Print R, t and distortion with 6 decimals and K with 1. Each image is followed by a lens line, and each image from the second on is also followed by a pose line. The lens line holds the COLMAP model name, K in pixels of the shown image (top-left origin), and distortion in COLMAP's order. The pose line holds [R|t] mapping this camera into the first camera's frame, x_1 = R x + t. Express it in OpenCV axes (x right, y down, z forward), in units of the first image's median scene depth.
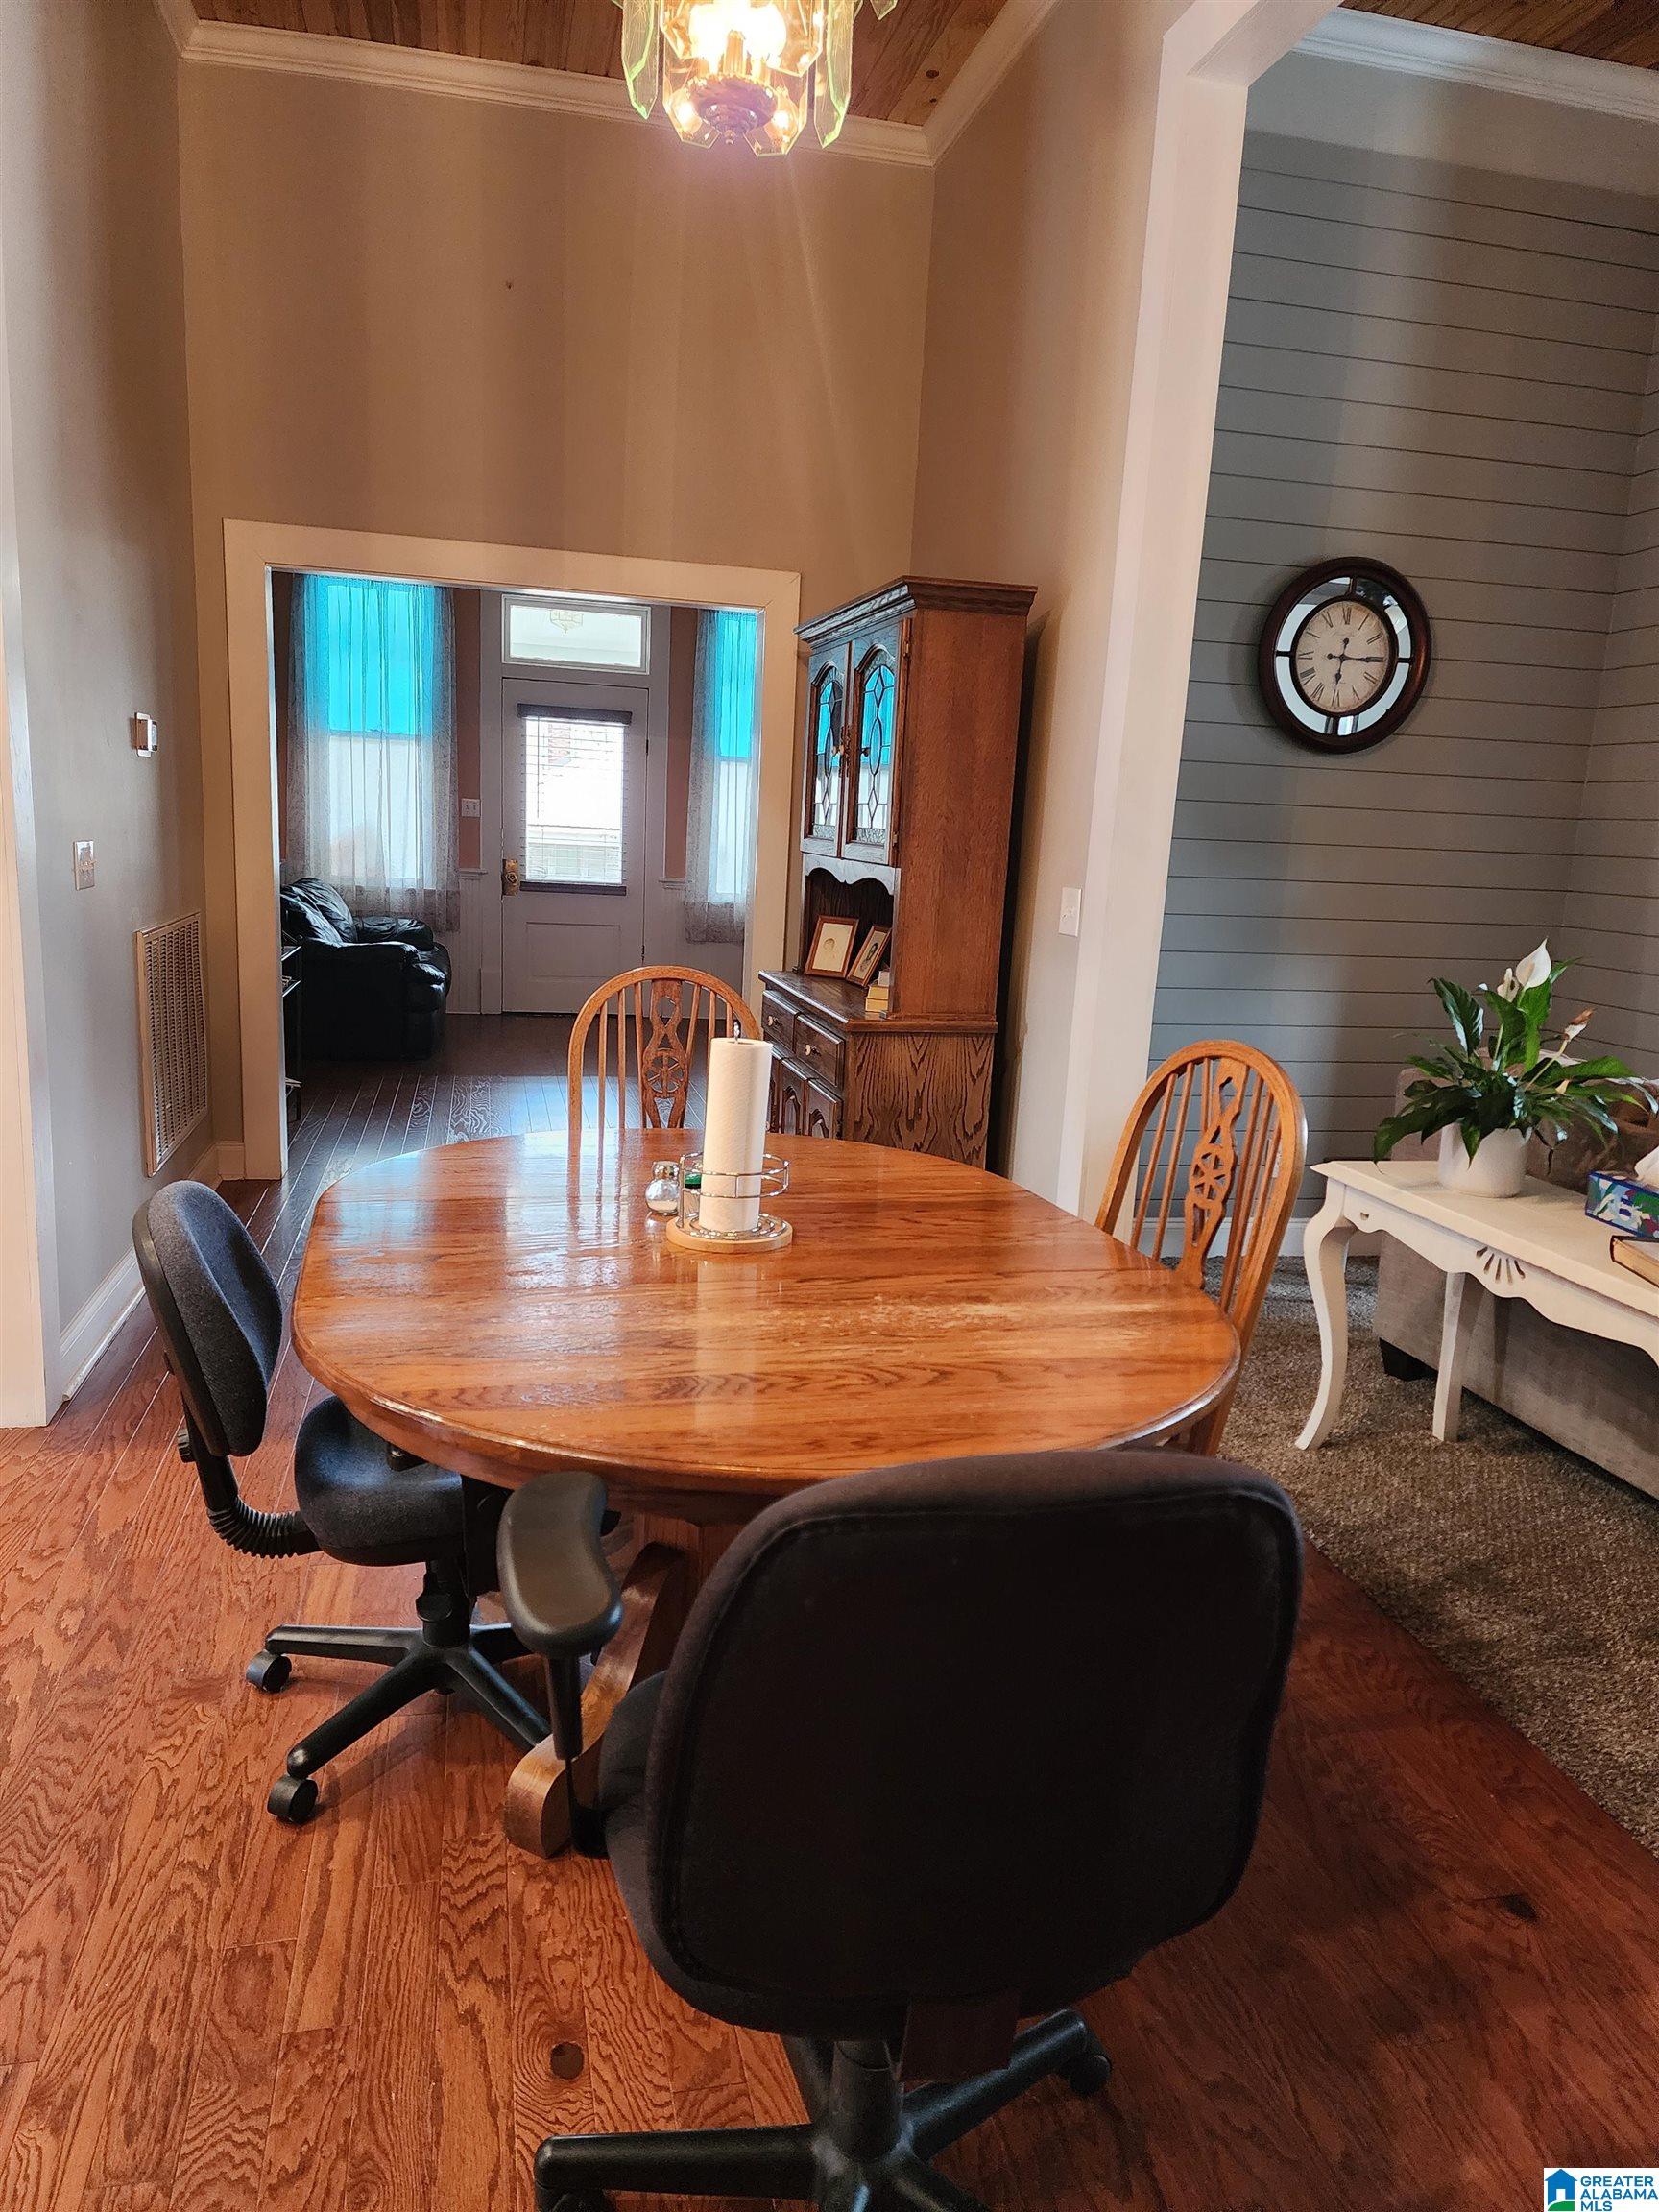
lens RADIAL K [[1458.6, 0, 801.7], [0, 1458.6, 1105.6], [0, 0, 1]] dist [0.079452, -0.075626]
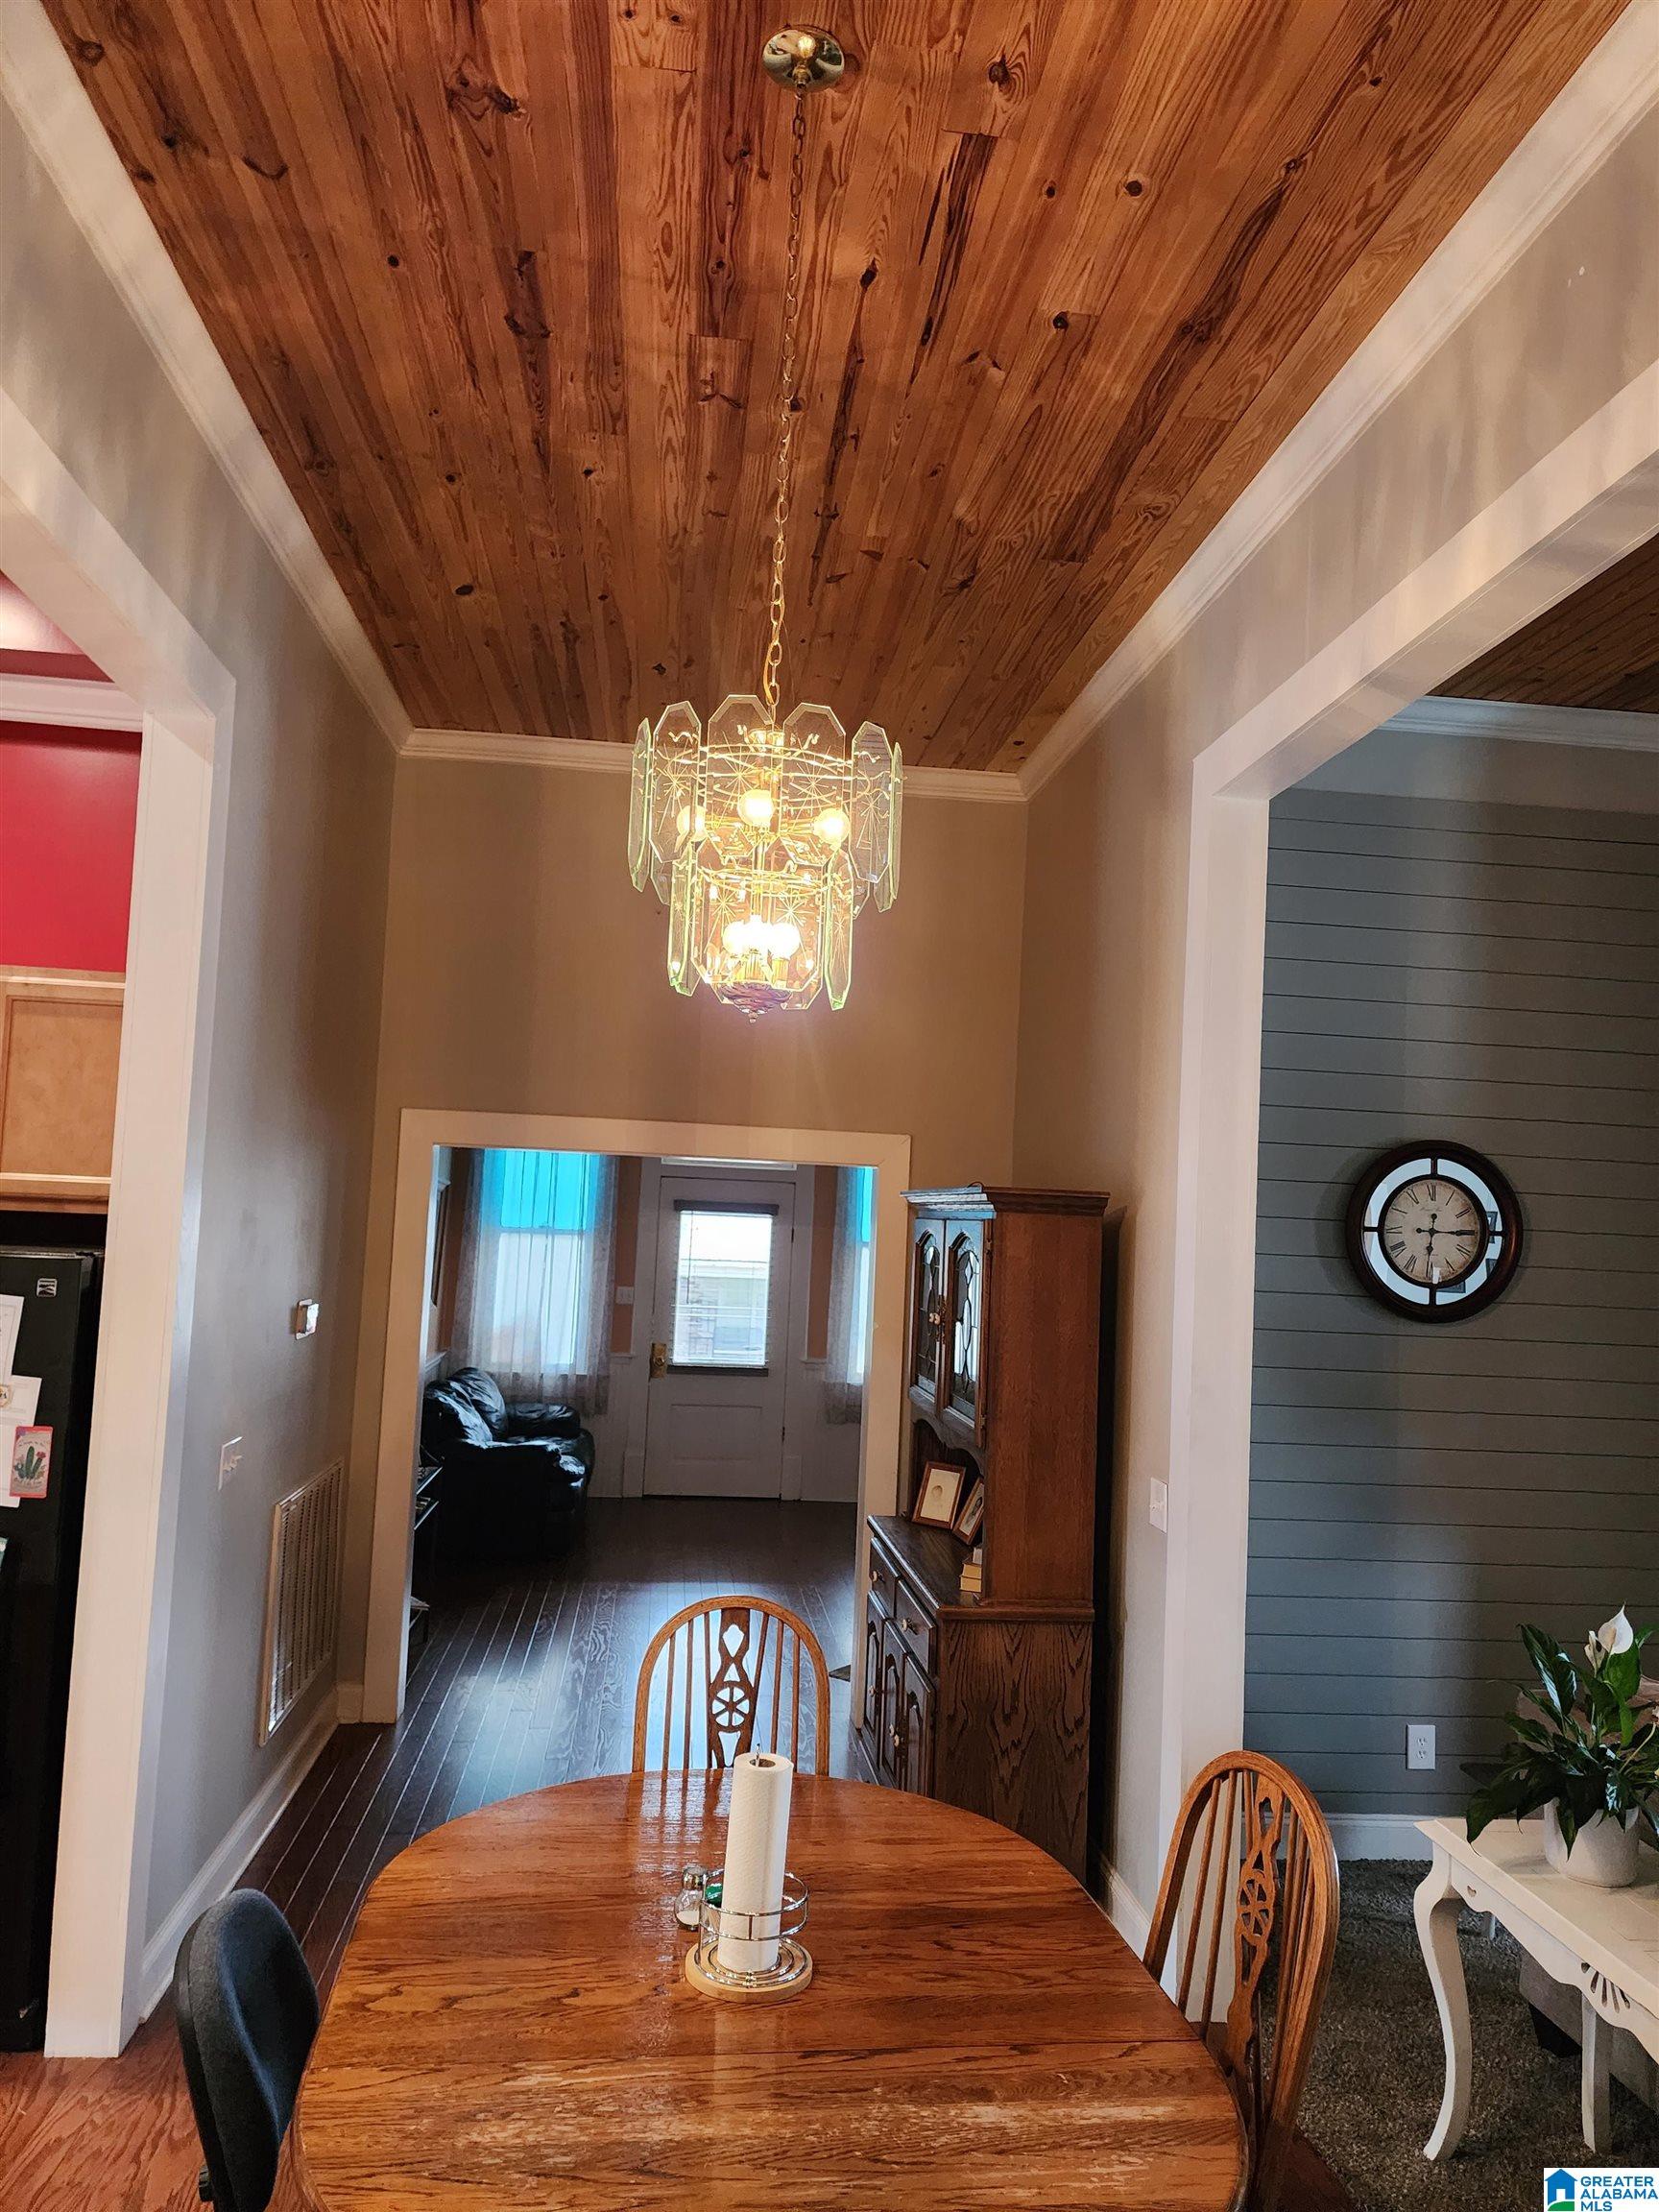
lens RADIAL K [[1471.3, 0, 819.6], [0, 1471.3, 1122.2], [0, 0, 1]] dist [0.079158, -0.079122]
pose [[0.993810, -0.009542, -0.110679, 0.078591], [-0.018980, 0.967071, -0.253800, -0.143532], [0.109456, 0.254329, 0.960904, -0.080602]]
